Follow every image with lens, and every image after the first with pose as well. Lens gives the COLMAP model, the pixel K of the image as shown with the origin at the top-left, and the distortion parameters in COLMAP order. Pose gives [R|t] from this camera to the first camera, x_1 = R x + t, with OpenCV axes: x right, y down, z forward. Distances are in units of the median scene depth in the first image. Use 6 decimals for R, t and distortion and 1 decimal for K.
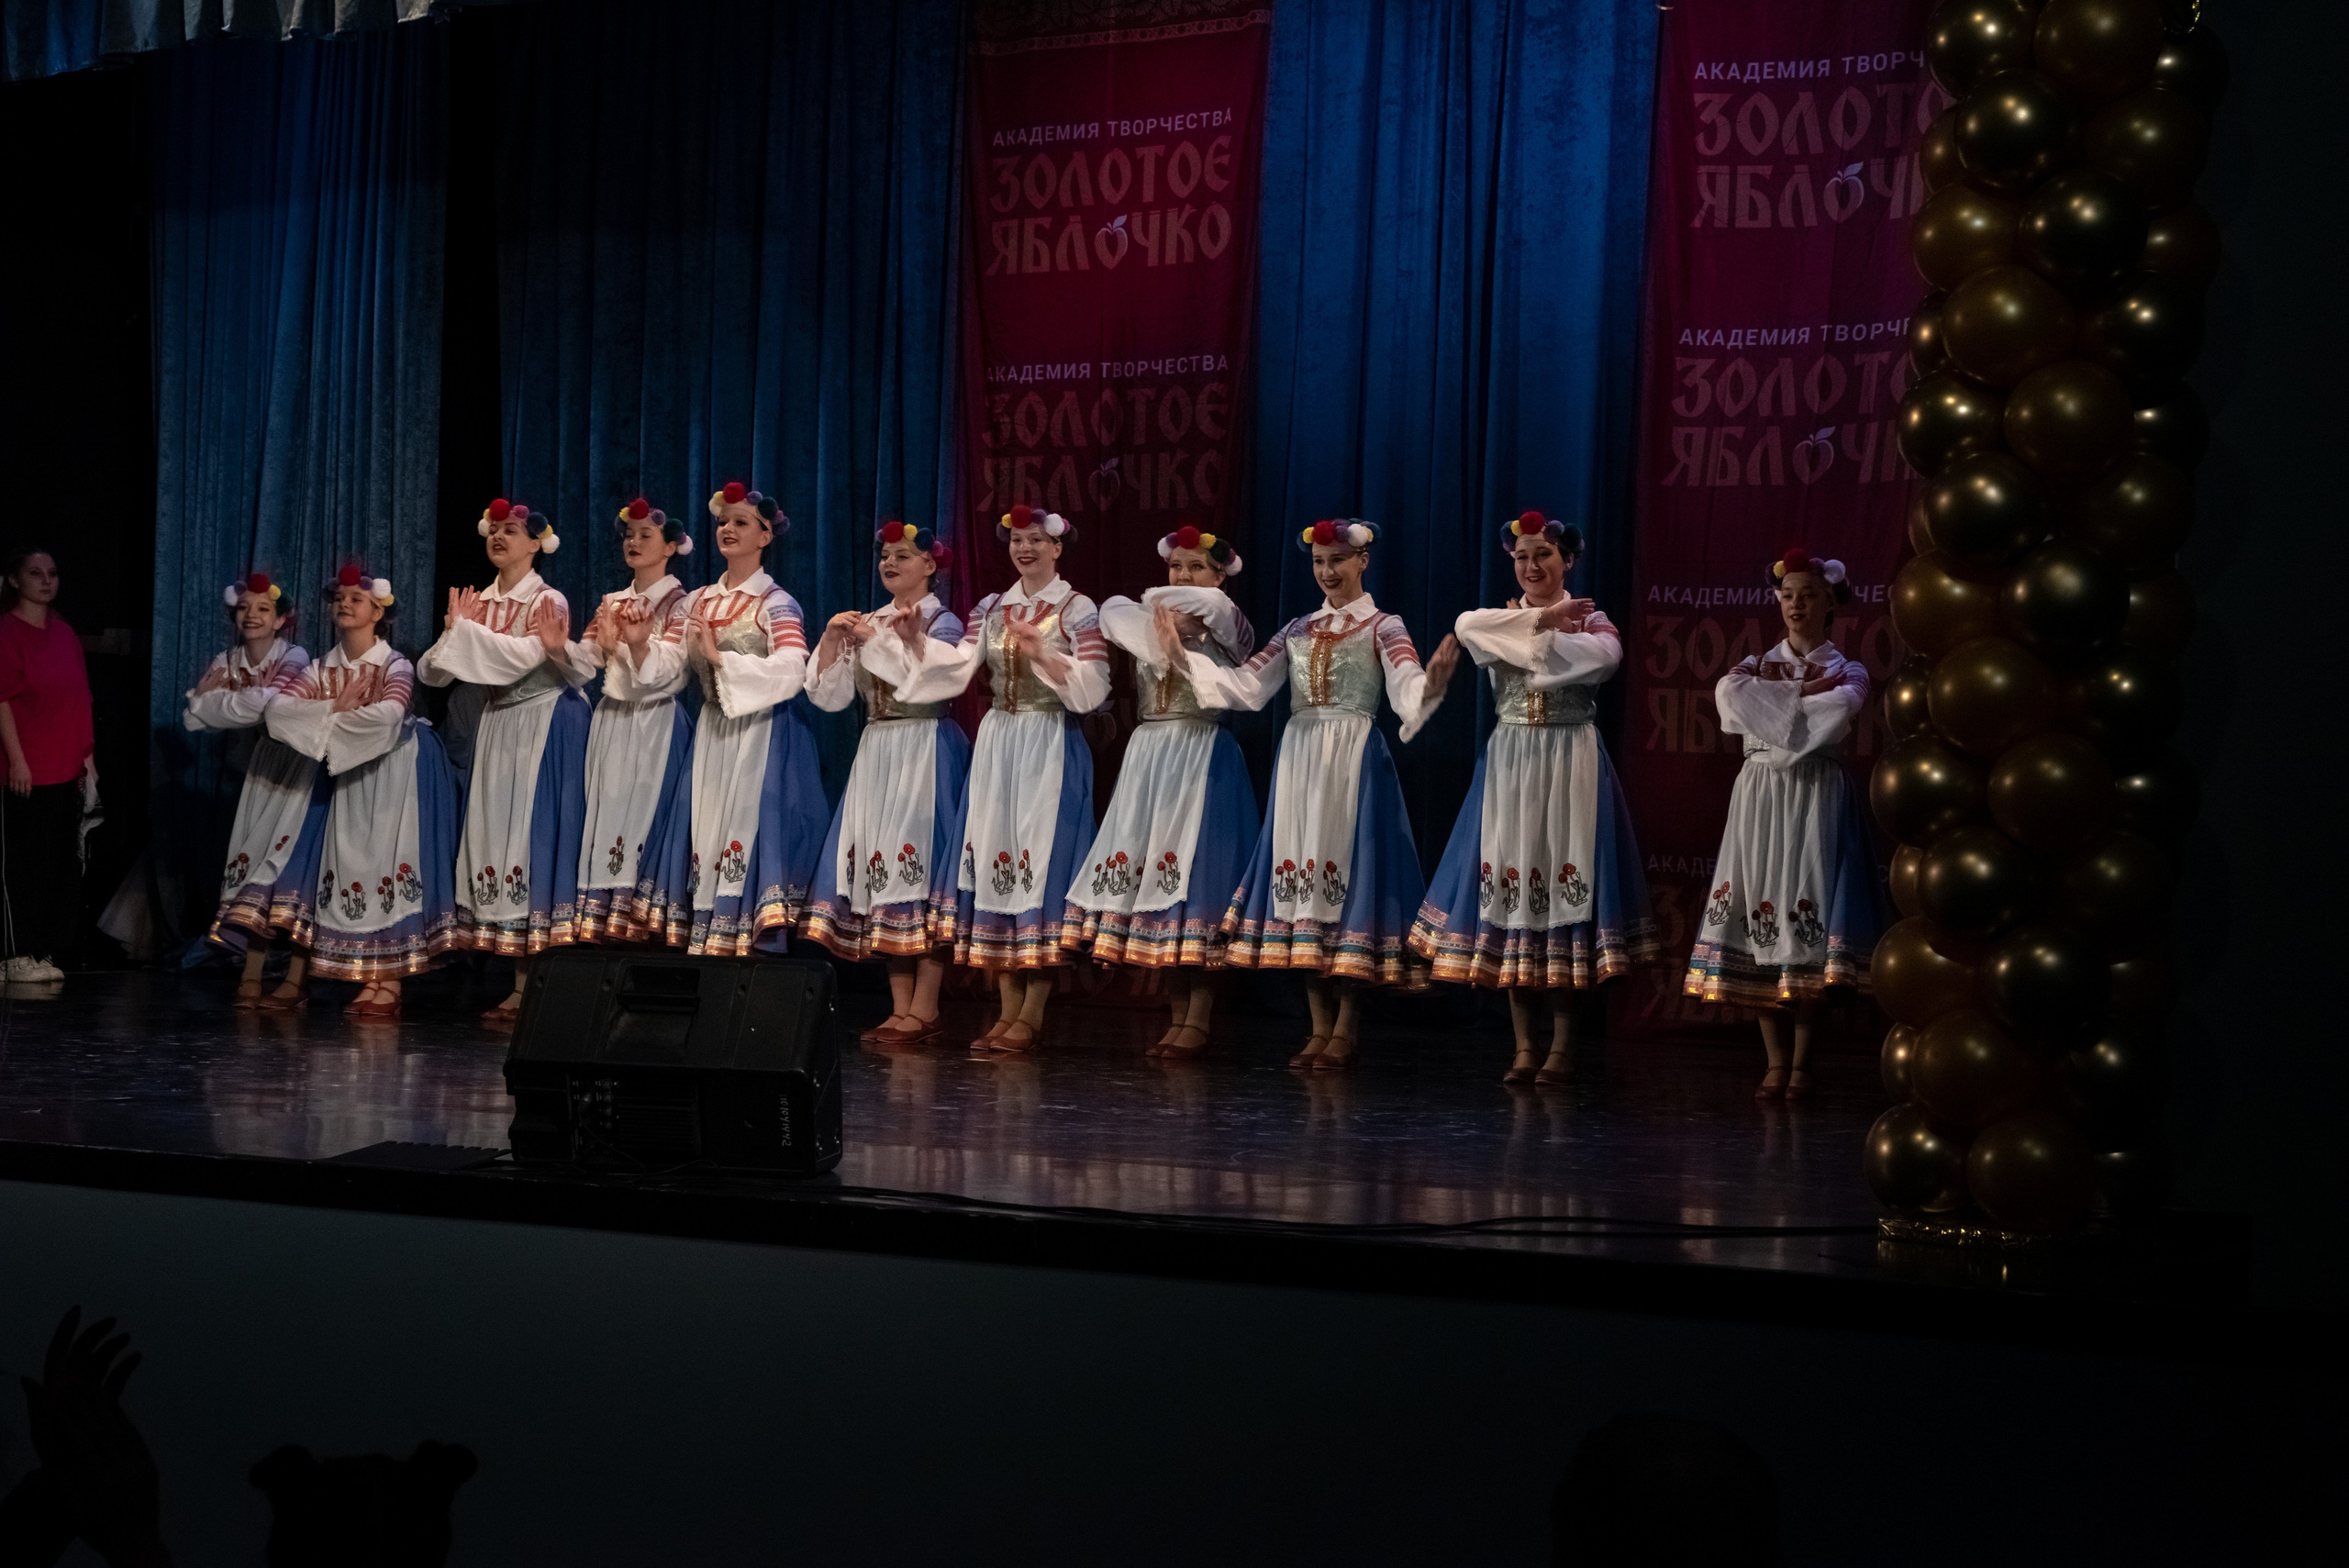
lens RADIAL K [[3624.5, 0, 1174.5], [0, 3624.5, 784.0], [0, 0, 1]] dist [0.148809, 0.279971]
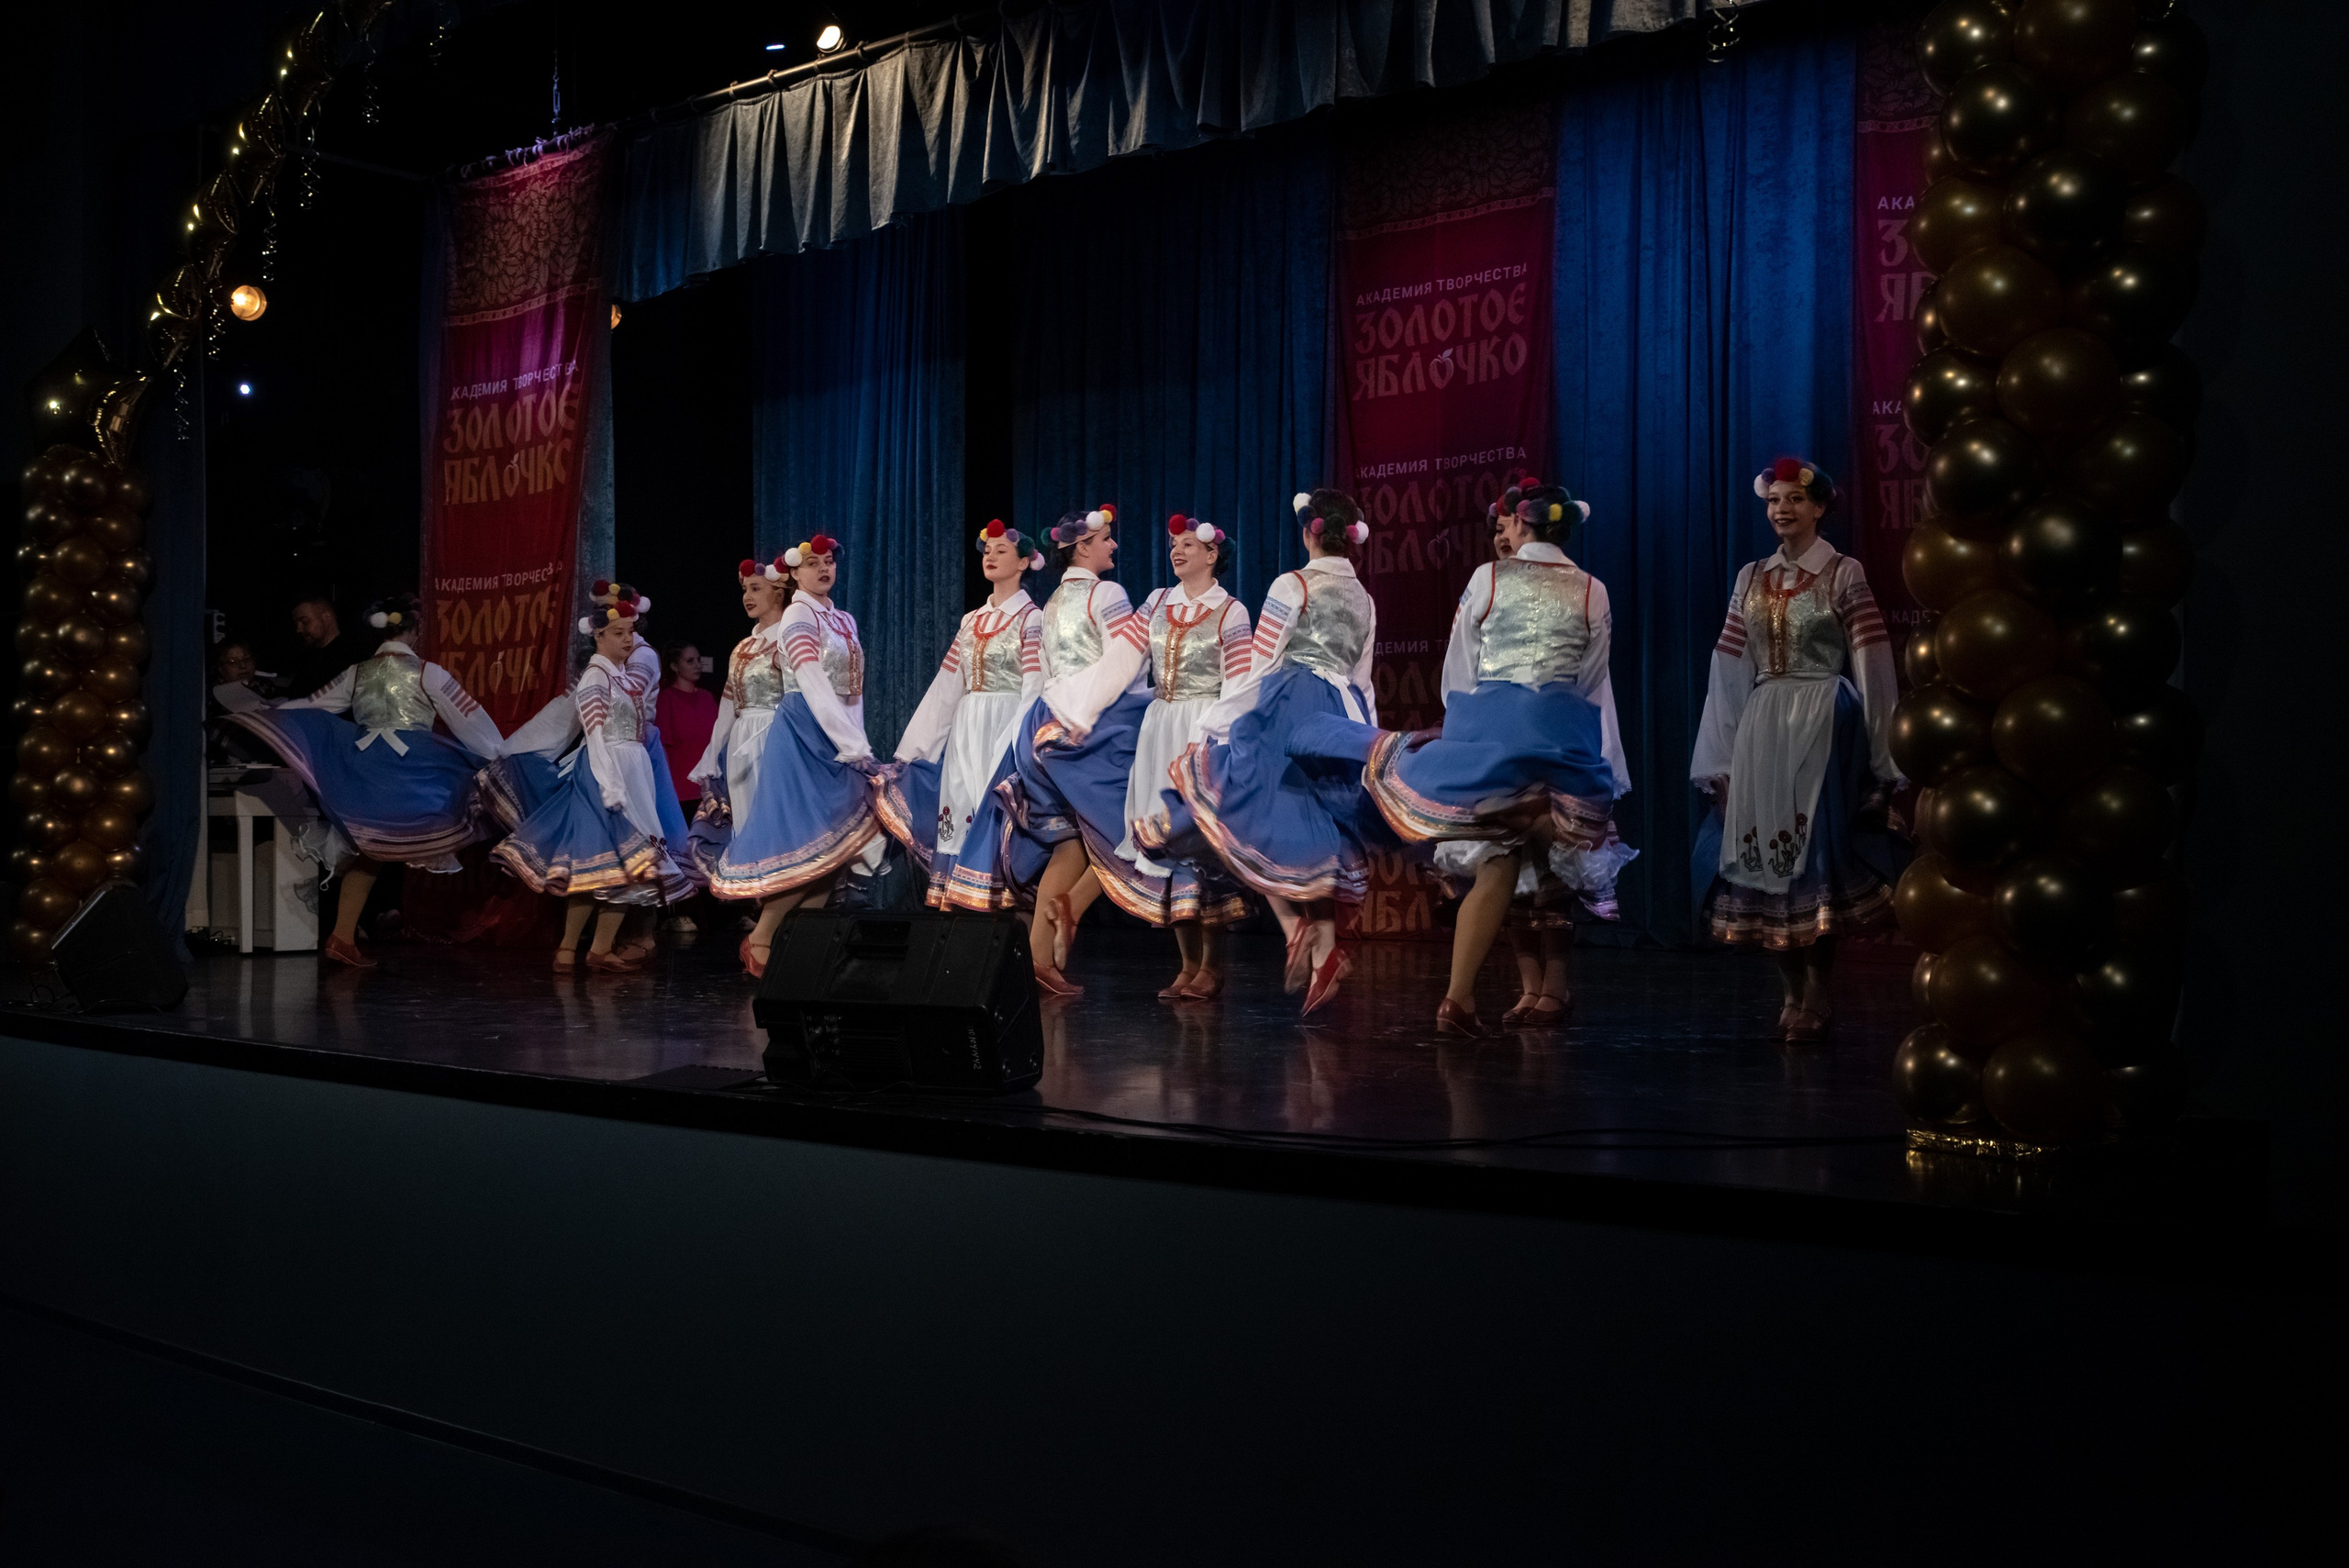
lens RADIAL K [[2439.7, 0, 1174.5], [0, 2439.7, 784.0], [0, 0, 1]] dist [0.000887, 0.135796]
pose [[0.982017, -0.030248, -0.186354, 0.107050], [0.029674, 0.999542, -0.005870, 0.012548], [0.186446, 0.000235, 0.982465, 0.222144]]
